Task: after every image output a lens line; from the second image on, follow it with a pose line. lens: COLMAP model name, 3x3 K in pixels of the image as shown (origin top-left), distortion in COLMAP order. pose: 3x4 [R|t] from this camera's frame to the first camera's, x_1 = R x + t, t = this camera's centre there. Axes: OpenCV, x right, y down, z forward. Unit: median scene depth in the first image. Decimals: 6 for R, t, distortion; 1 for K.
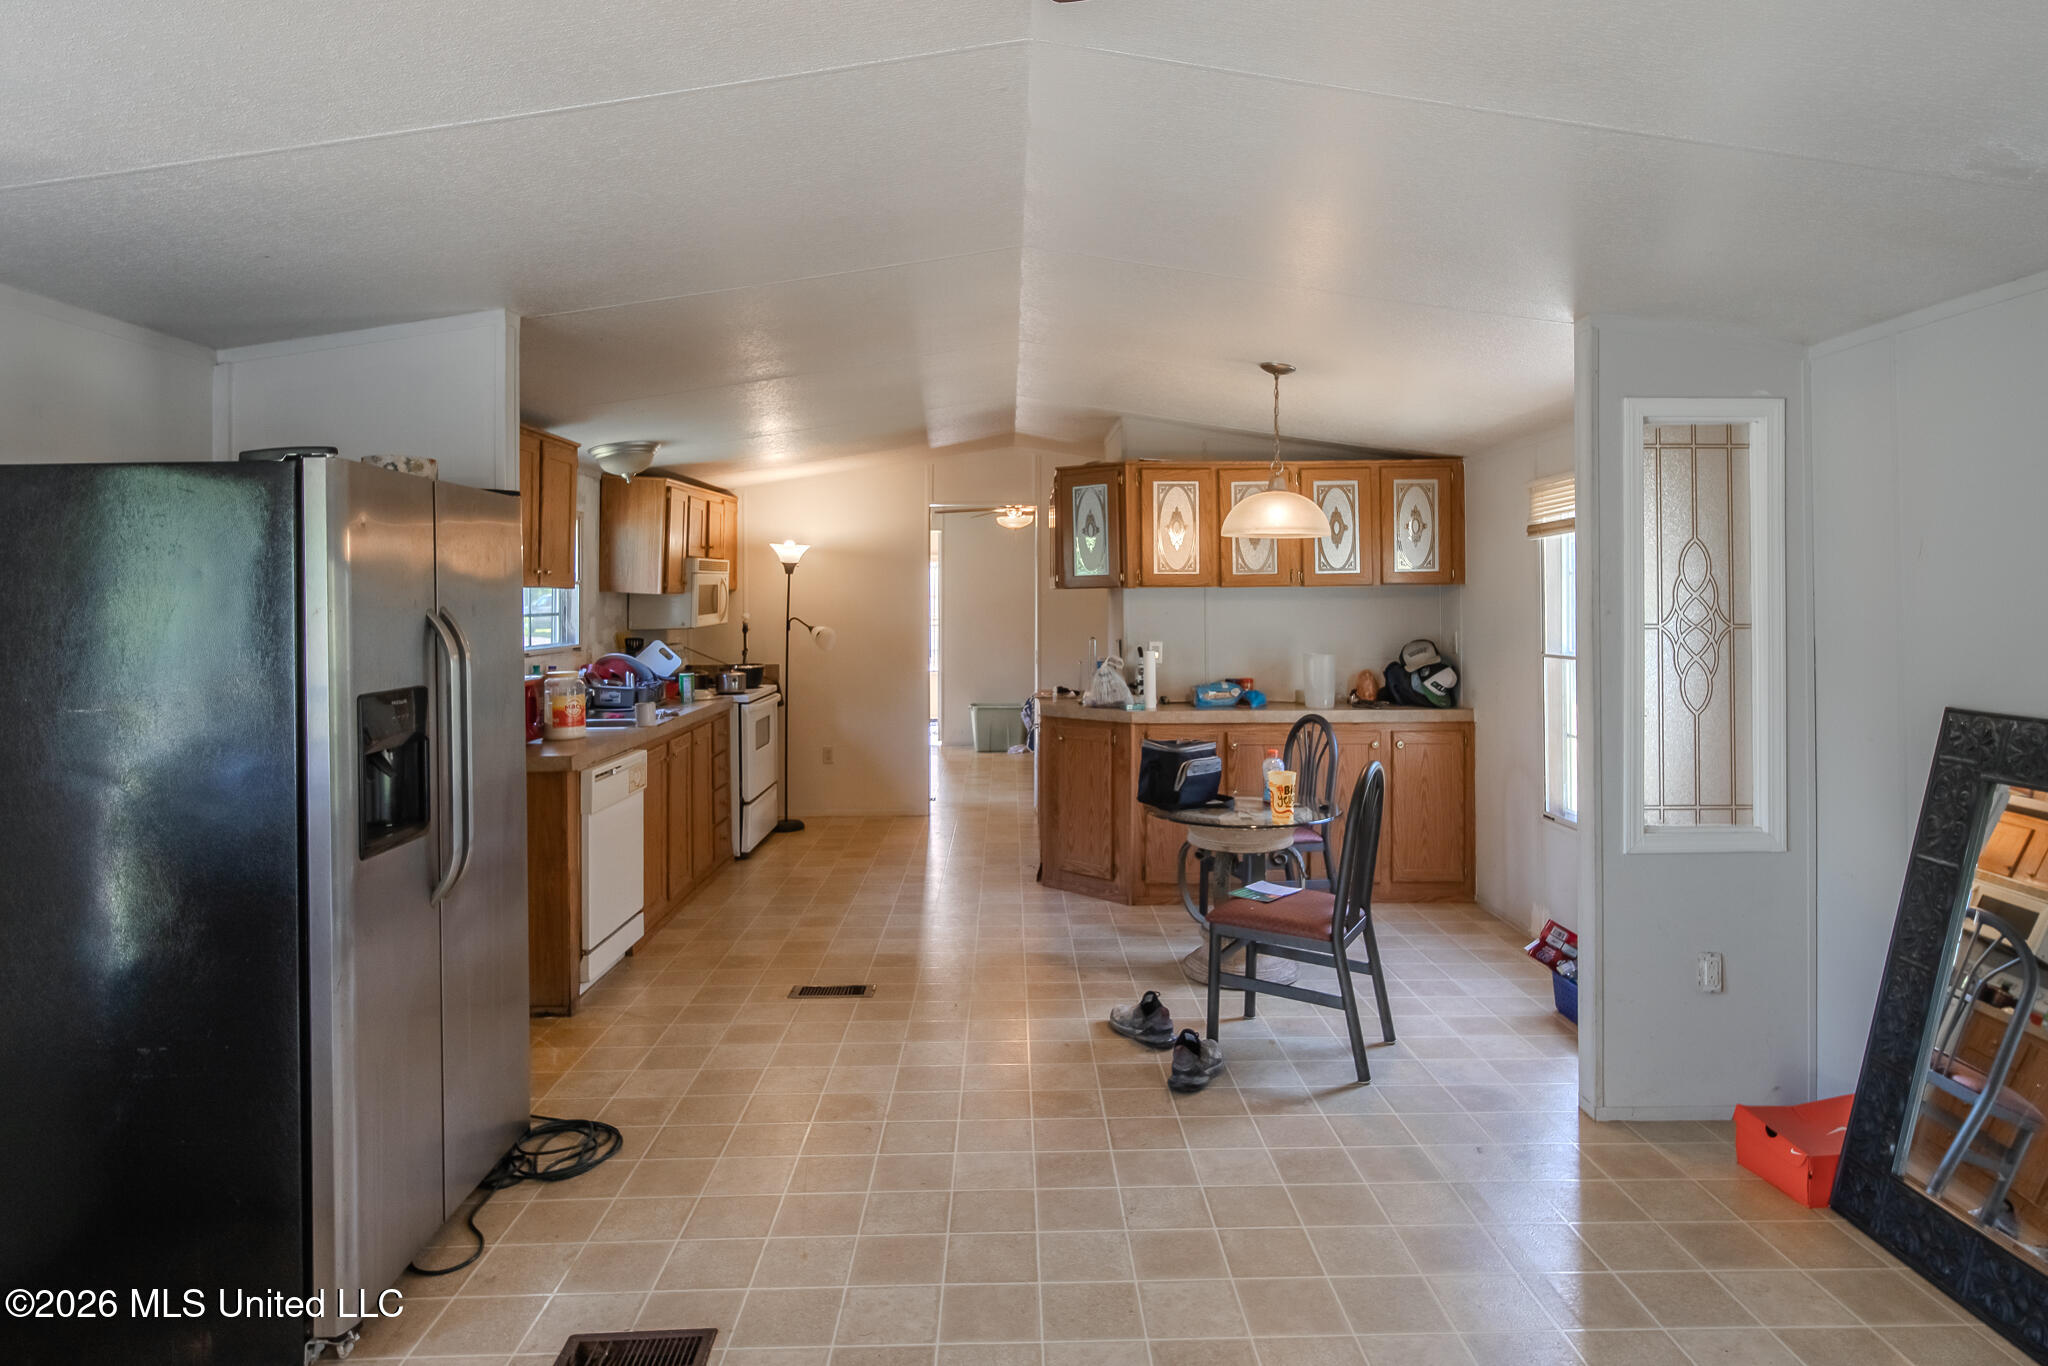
lens RADIAL K [[1122.4, 0, 1040.1], [0, 1122.4, 602.9], [0, 0, 1]] dist [-0.022081, 0.003360]
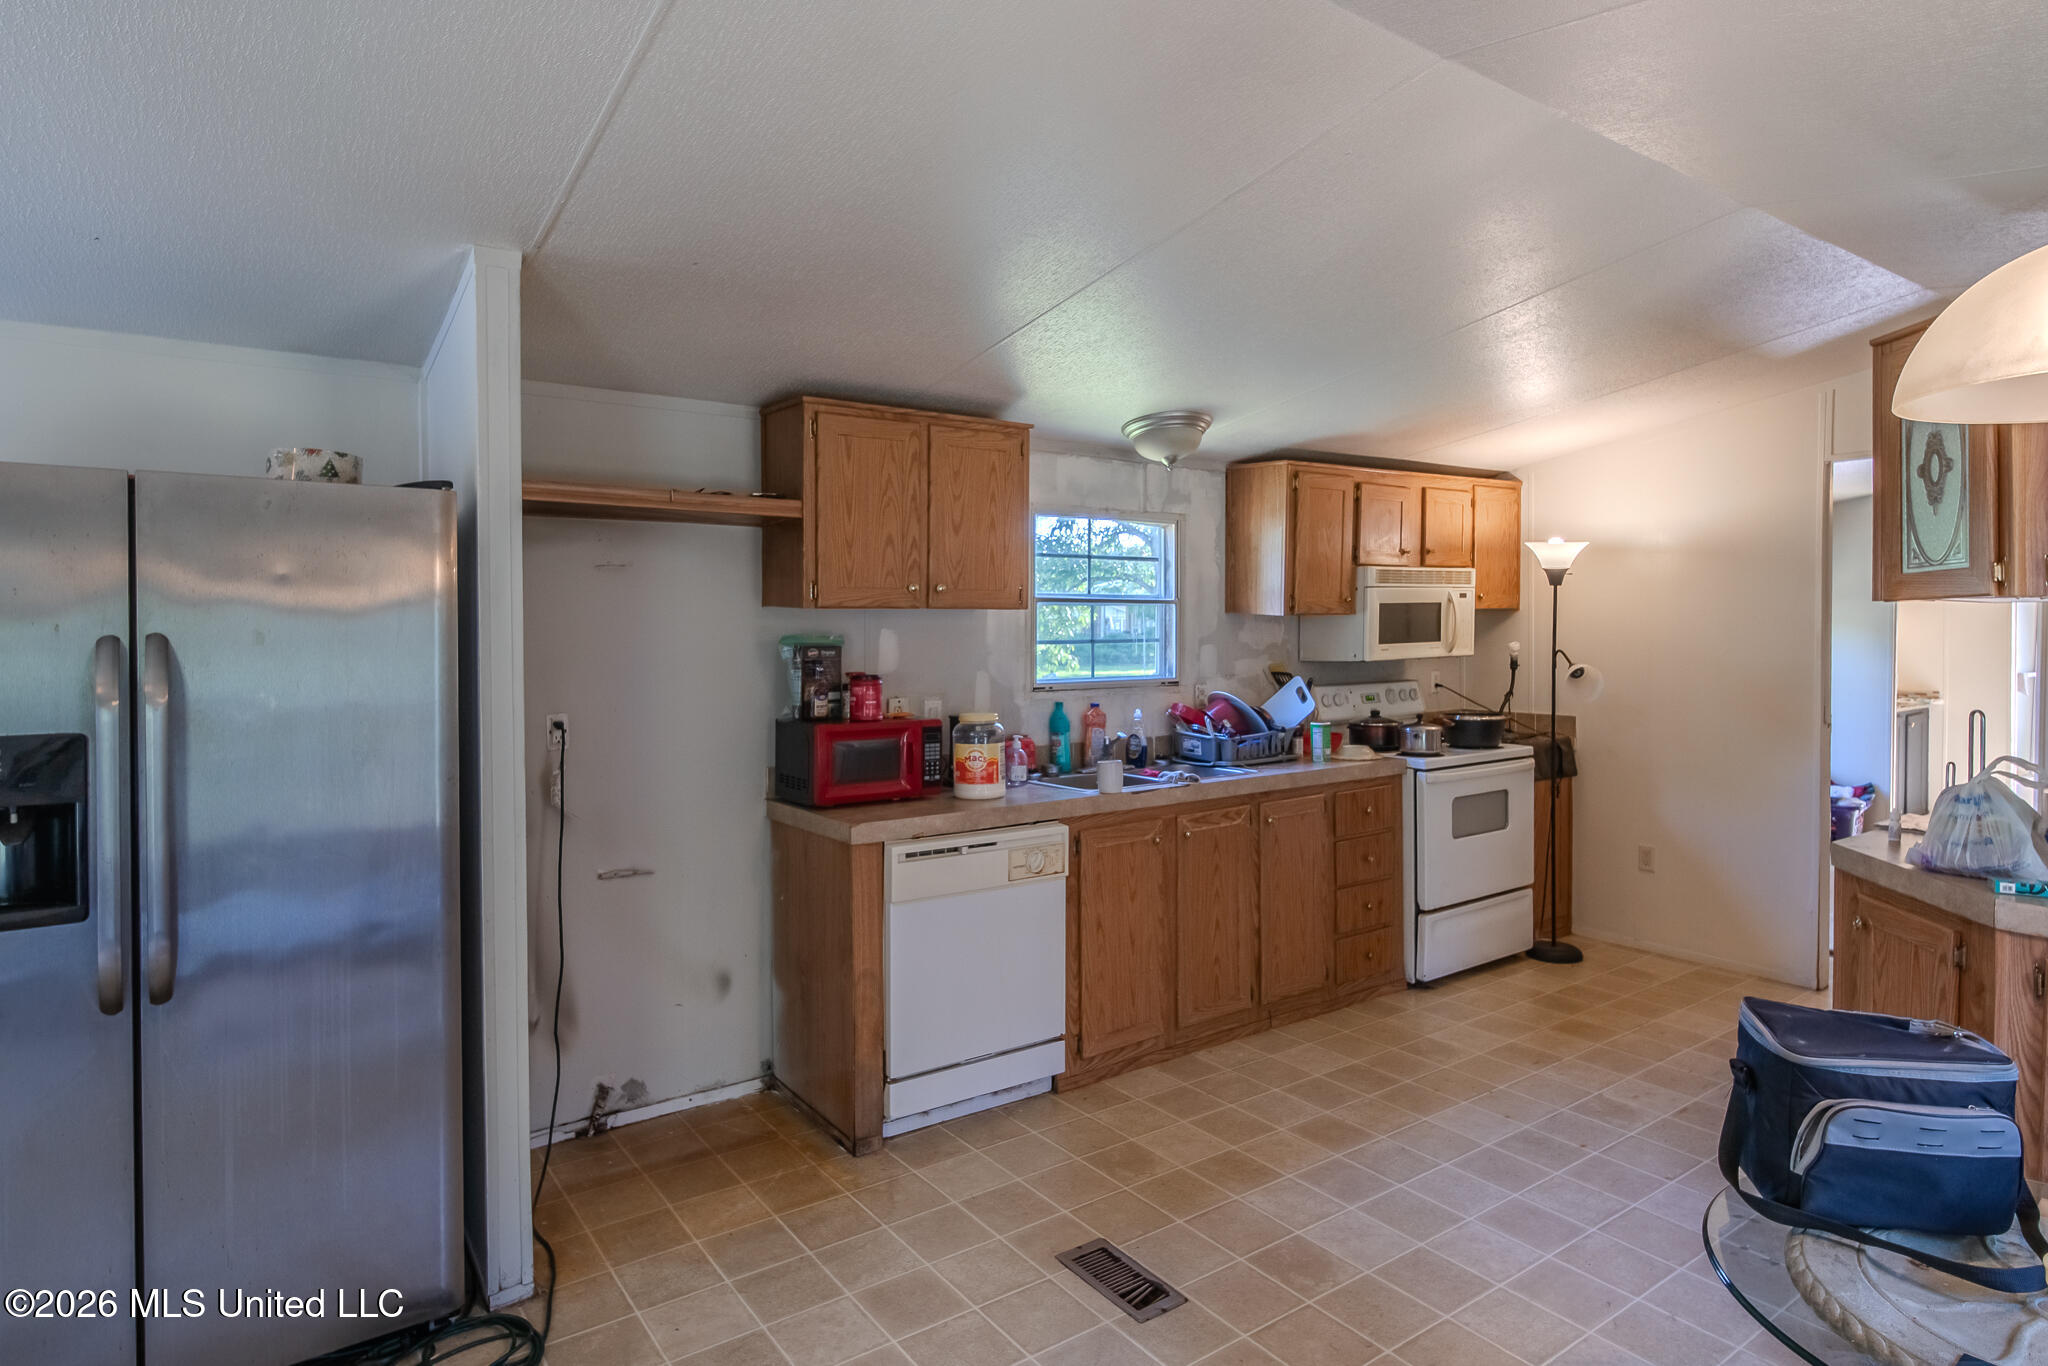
lens RADIAL K [[1122.4, 0, 1062.0], [0, 1122.4, 645.8], [0, 0, 1]] dist [-0.022081, 0.003360]
pose [[0.565555, 0.020919, -0.824445, 0.185856], [-0.005860, 0.999755, 0.021348, -0.002337], [0.824690, -0.007242, 0.565539, 0.415449]]
